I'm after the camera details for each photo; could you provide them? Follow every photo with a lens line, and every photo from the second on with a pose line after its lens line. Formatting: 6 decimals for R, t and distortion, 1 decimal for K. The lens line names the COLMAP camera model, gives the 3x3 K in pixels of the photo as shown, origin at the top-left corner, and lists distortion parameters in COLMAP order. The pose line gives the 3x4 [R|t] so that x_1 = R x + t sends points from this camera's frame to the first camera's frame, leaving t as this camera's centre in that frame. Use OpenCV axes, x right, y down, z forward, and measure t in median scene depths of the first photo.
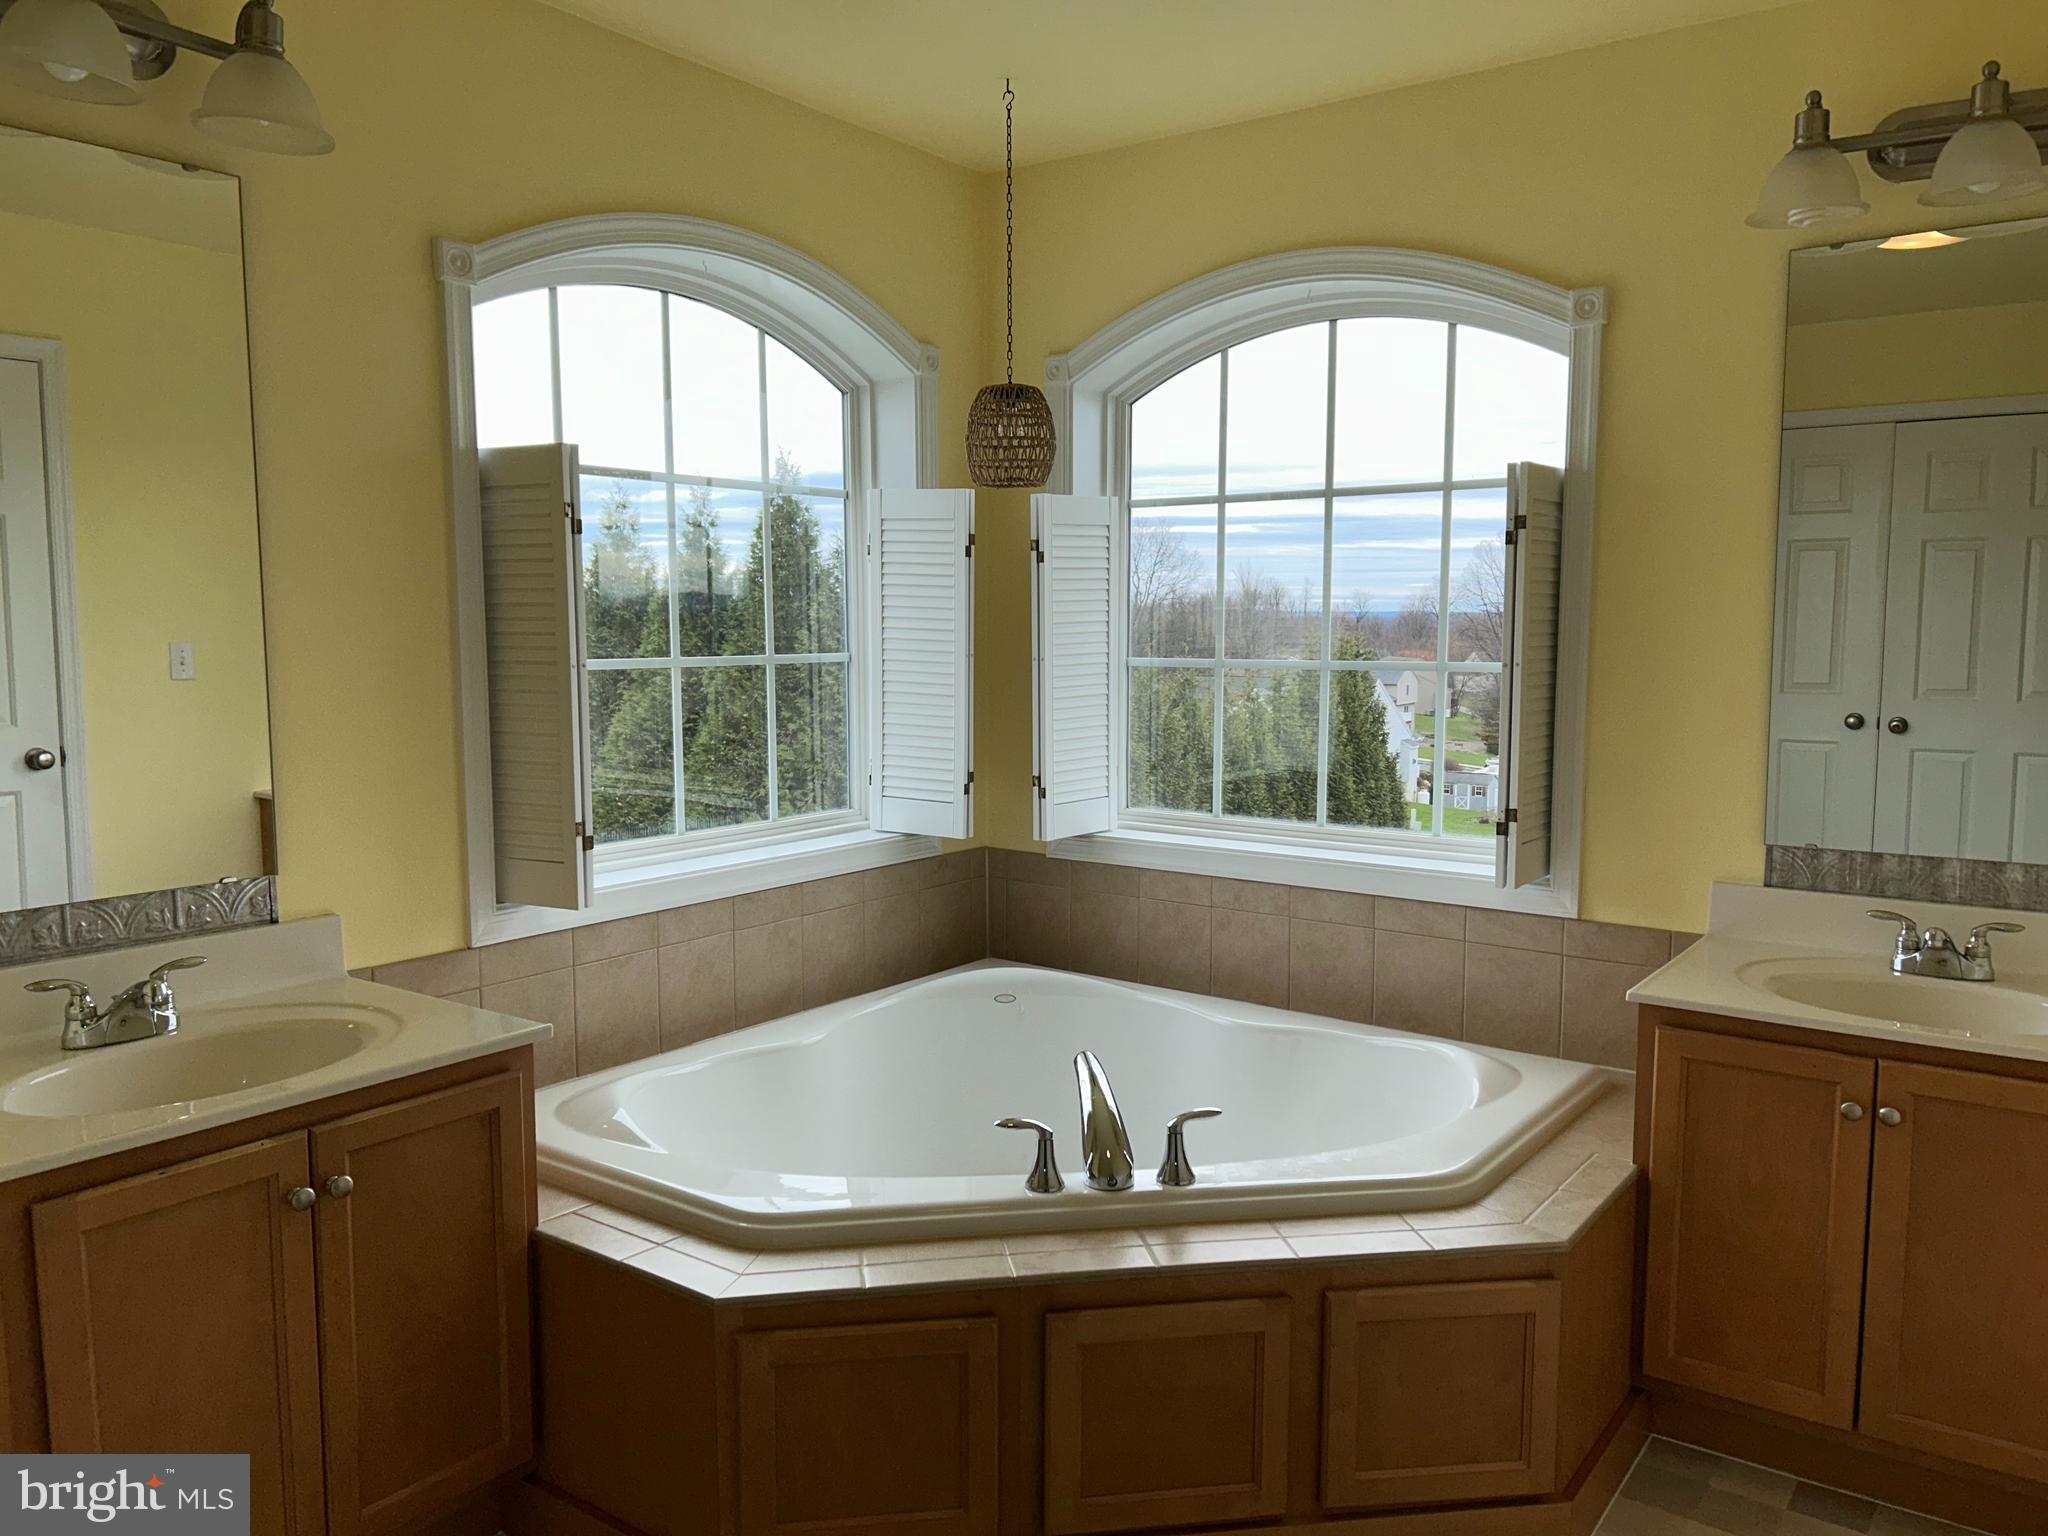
lens RADIAL K [[1521.9, 0, 1003.6], [0, 1521.9, 766.4], [0, 0, 1]] dist [0.065612, -0.070616]
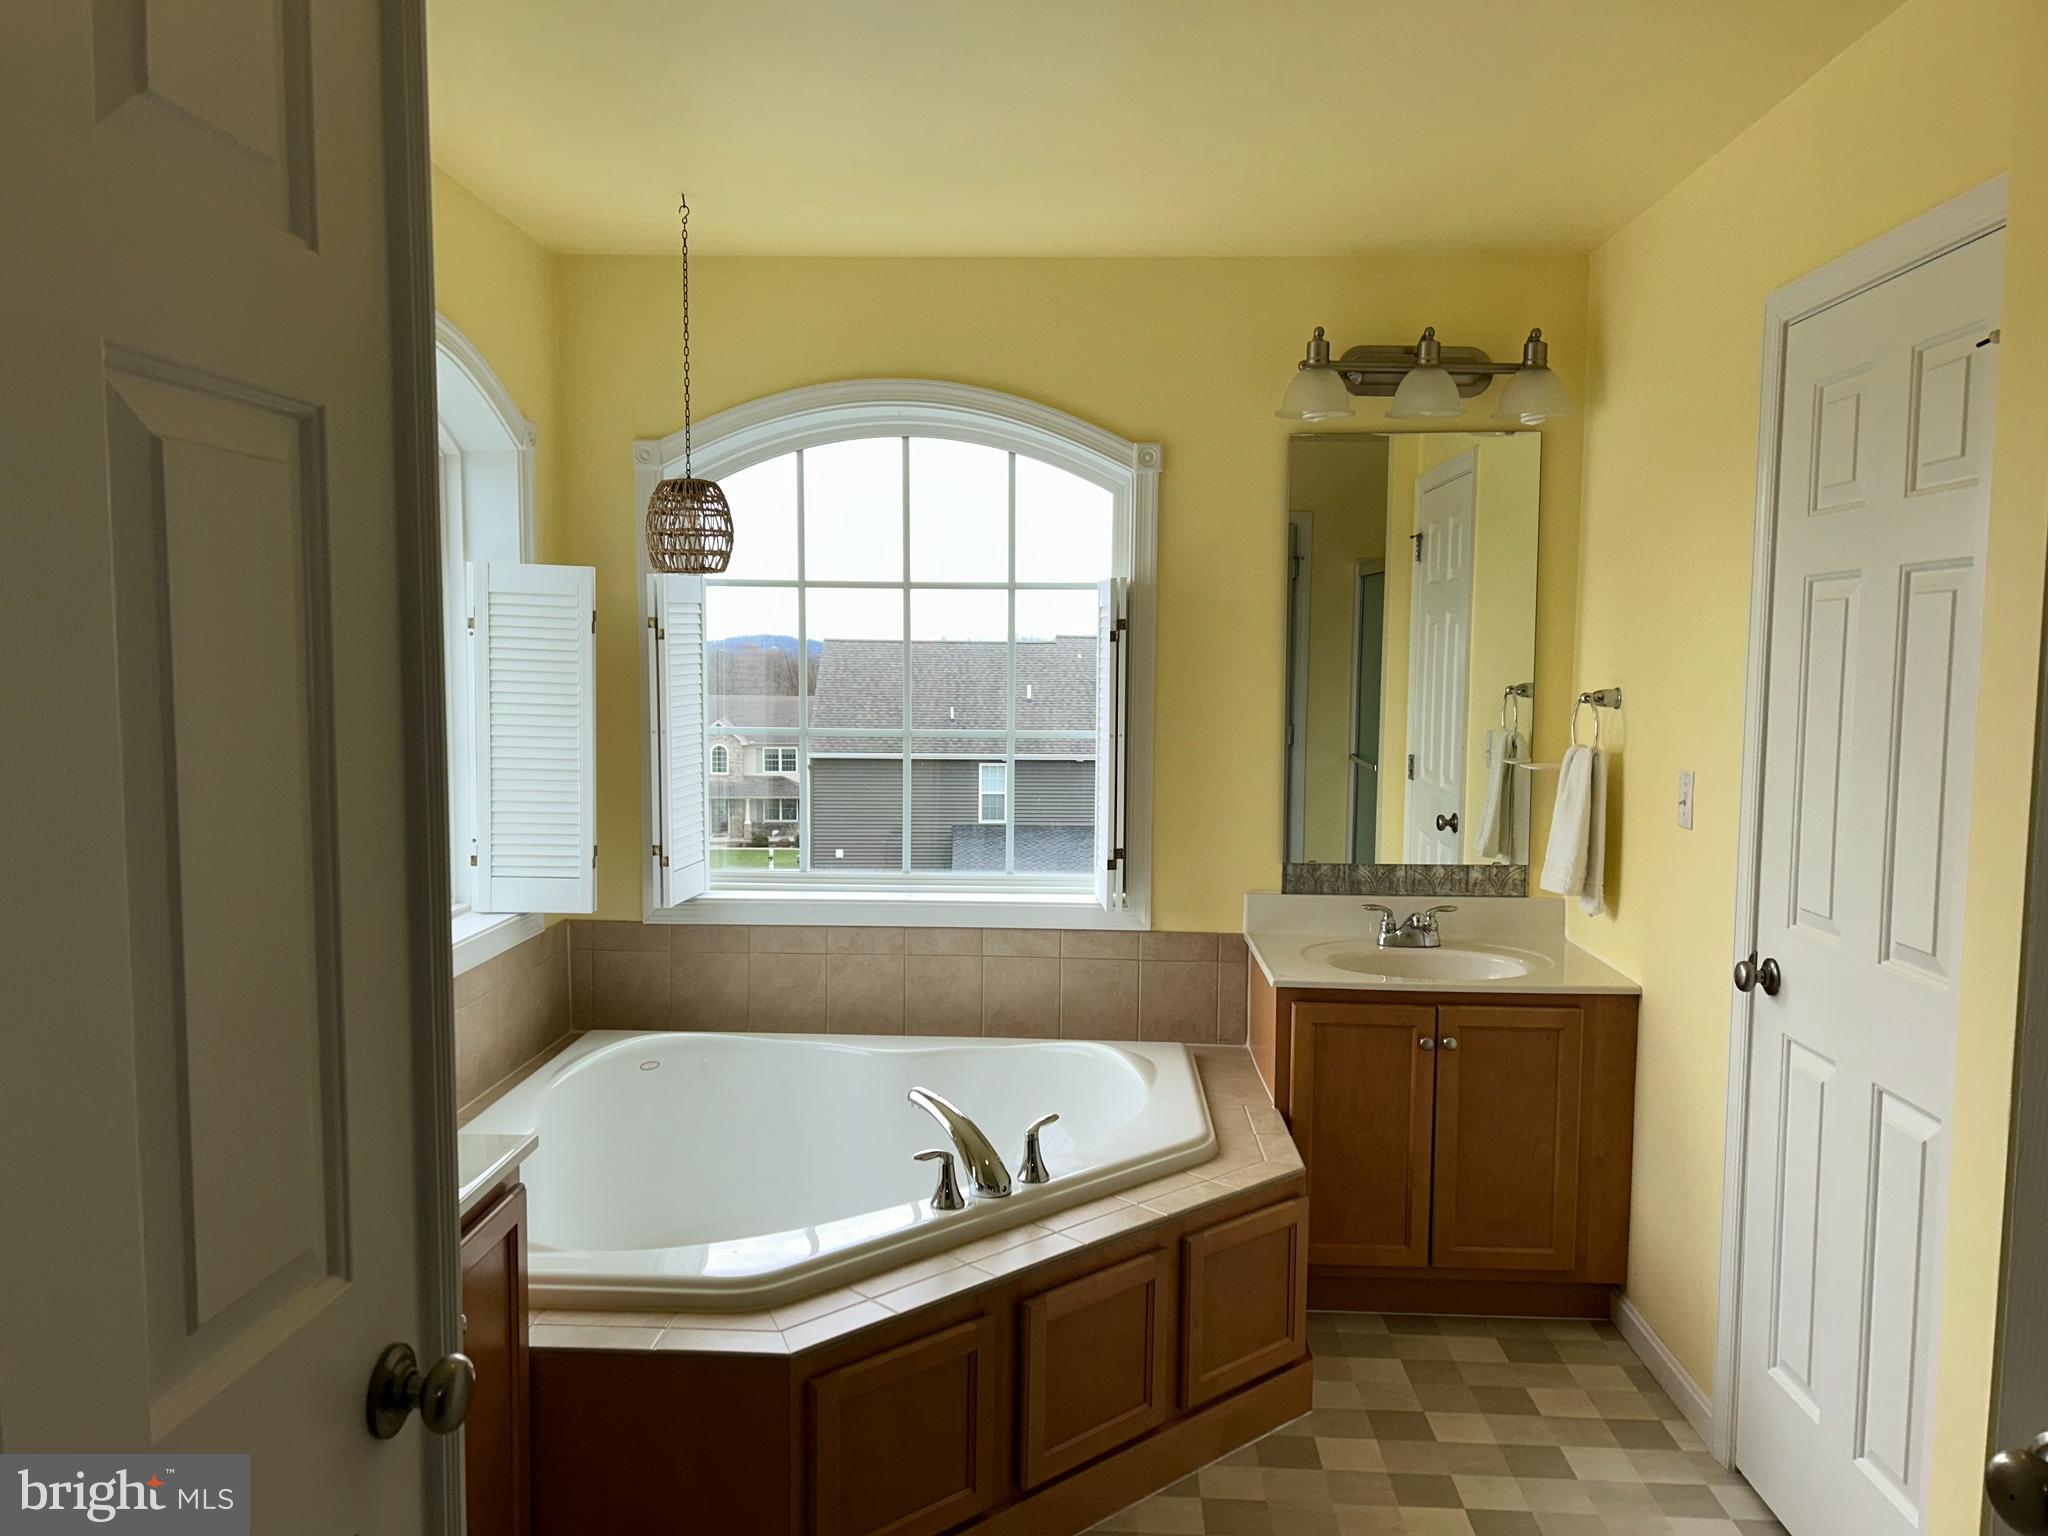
lens RADIAL K [[1521.9, 0, 1007.0], [0, 1521.9, 766.5], [0, 0, 1]] dist [0.065612, -0.070616]
pose [[0.835834, -0.034280, 0.547911, -0.433911], [0.047145, 0.998844, -0.009426, -0.032710], [-0.546955, 0.033709, 0.836483, -0.000016]]
